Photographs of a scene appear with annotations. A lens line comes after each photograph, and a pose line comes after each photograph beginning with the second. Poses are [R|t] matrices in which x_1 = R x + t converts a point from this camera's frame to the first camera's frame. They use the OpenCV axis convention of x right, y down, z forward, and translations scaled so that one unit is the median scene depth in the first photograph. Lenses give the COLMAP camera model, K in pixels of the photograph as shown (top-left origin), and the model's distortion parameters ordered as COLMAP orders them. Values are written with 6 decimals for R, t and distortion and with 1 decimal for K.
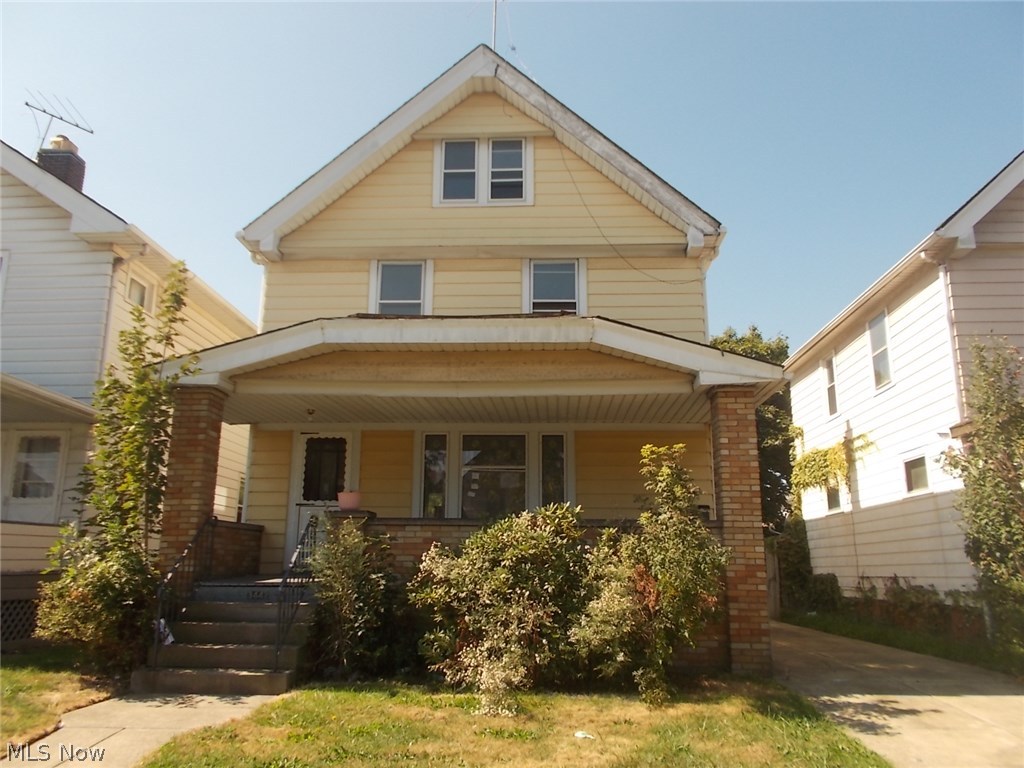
lens RADIAL K [[789.7, 0, 512.0], [0, 789.7, 384.0], [0, 0, 1]] dist [0.003861, 0.009997]
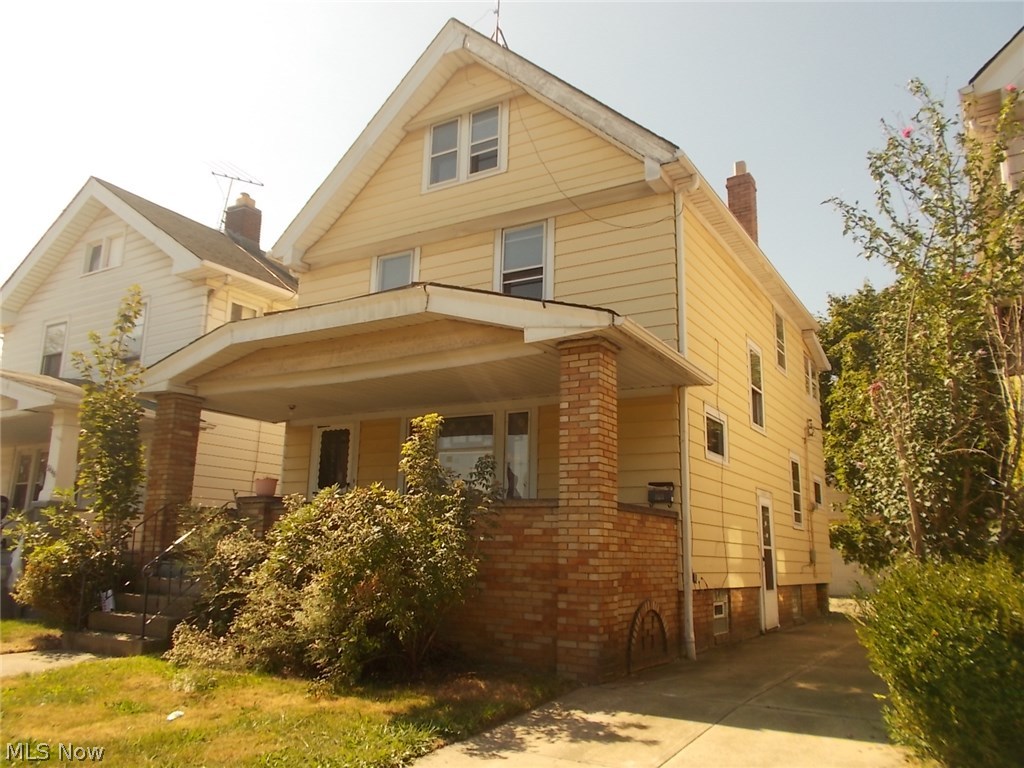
lens RADIAL K [[794.8, 0, 512.0], [0, 794.8, 384.0], [0, 0, 1]] dist [0.003693, 0.005083]
pose [[0.878120, -0.087792, -0.470316, 0.474023], [0.093174, 0.995579, -0.011875, 0.040222], [0.469280, -0.033393, 0.882418, 0.160705]]
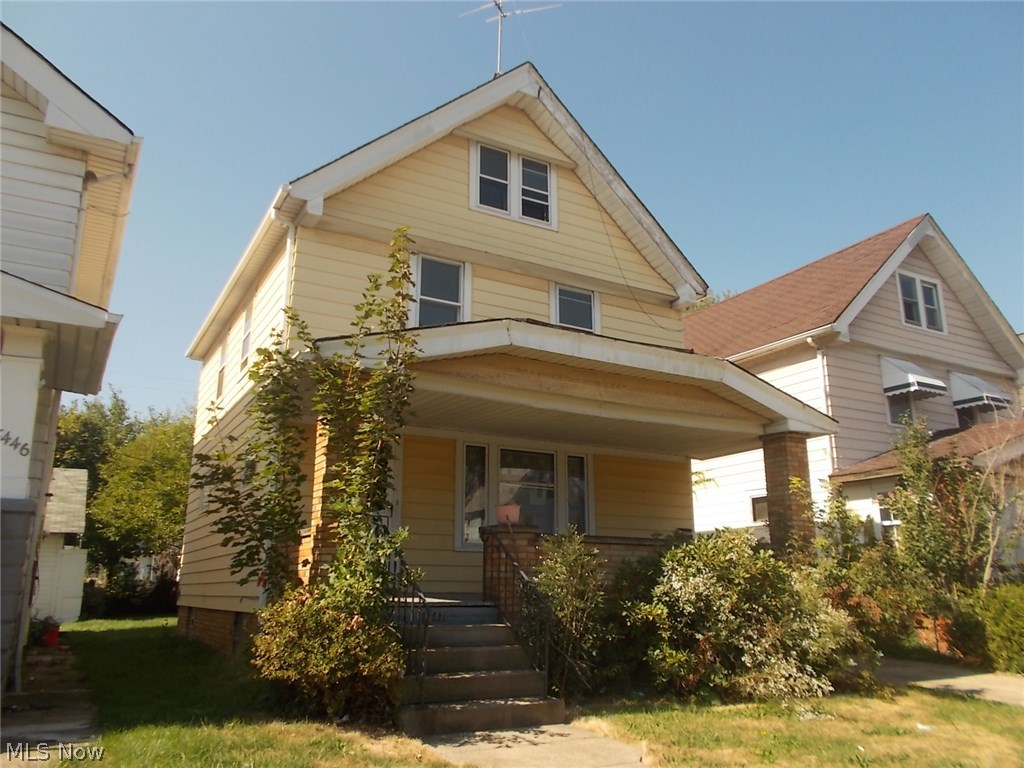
lens RADIAL K [[789.7, 0, 512.0], [0, 789.7, 384.0], [0, 0, 1]] dist [0.003861, 0.009997]
pose [[0.844695, 0.128489, 0.519597, -0.553304], [-0.120163, 0.991502, -0.049838, 0.031113], [-0.521586, -0.020338, 0.852956, 0.152056]]
